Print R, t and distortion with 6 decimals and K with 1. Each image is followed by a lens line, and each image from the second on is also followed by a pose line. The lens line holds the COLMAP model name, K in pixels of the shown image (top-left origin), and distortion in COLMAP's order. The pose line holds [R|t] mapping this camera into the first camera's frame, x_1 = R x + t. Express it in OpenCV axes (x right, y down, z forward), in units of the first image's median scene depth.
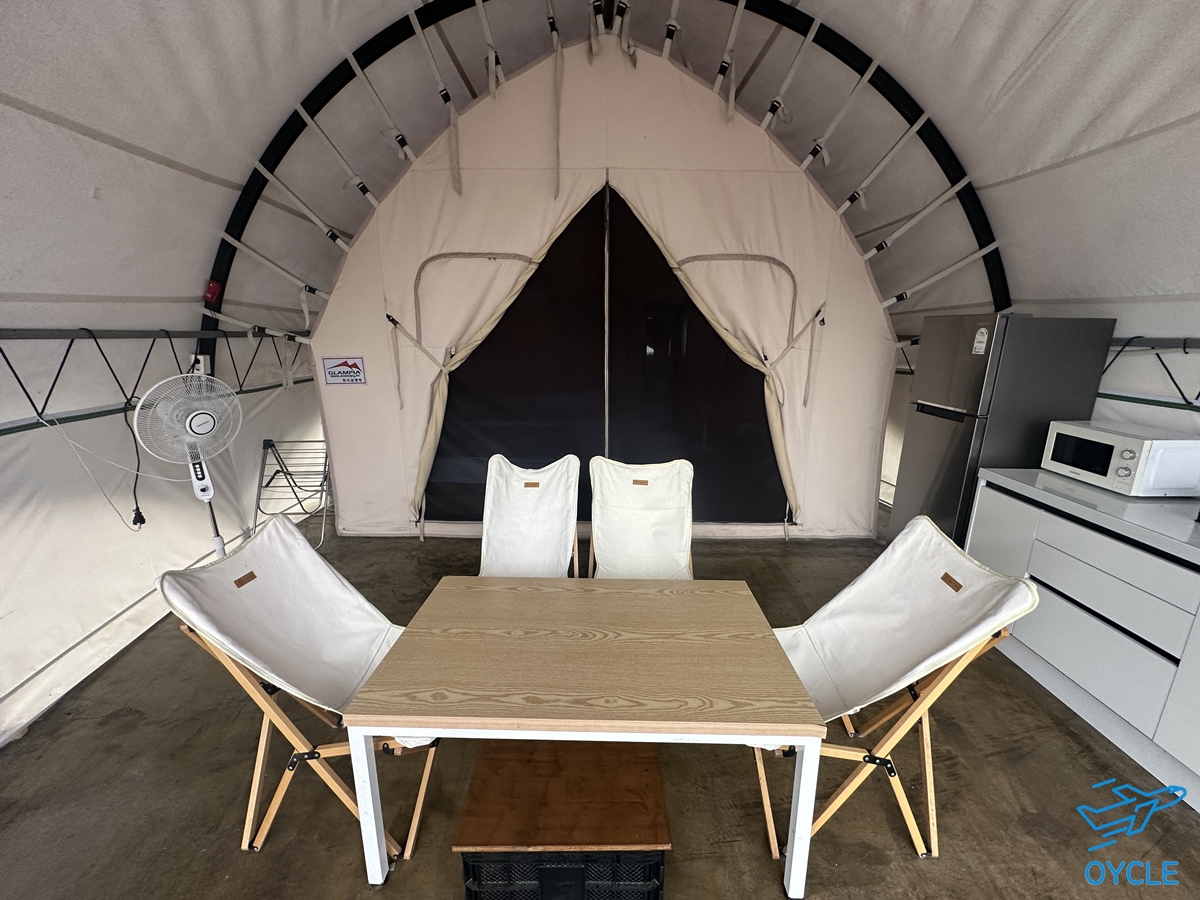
lens RADIAL K [[483.0, 0, 588.9], [0, 483.0, 450.8], [0, 0, 1]] dist [-0.002891, 0.000286]
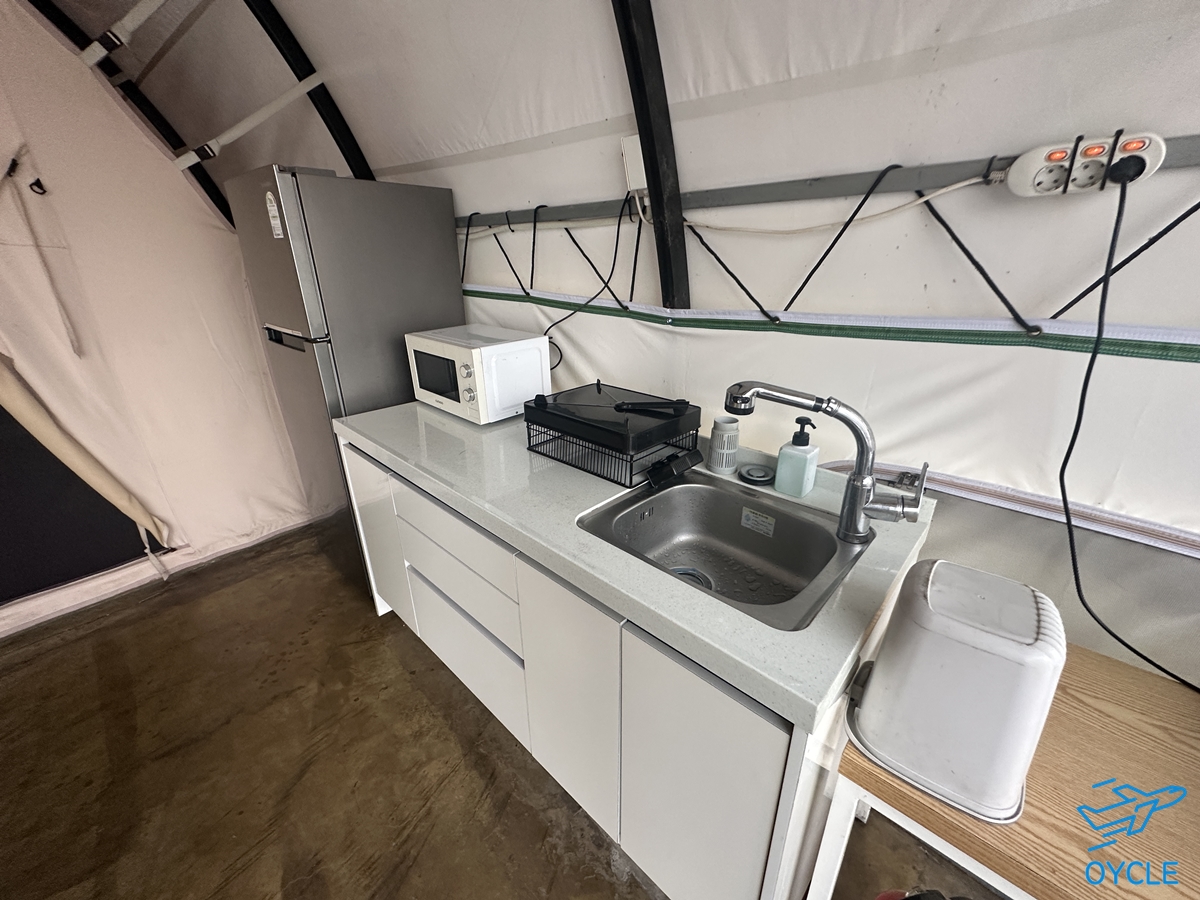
lens RADIAL K [[483.0, 0, 602.9], [0, 483.0, 450.7], [0, 0, 1]] dist [-0.002891, 0.000286]
pose [[0.666438, -0.290381, 0.686687, 0.595075], [0.188877, 0.956746, 0.221274, 0.000649], [-0.721239, -0.017766, 0.692458, 0.278777]]
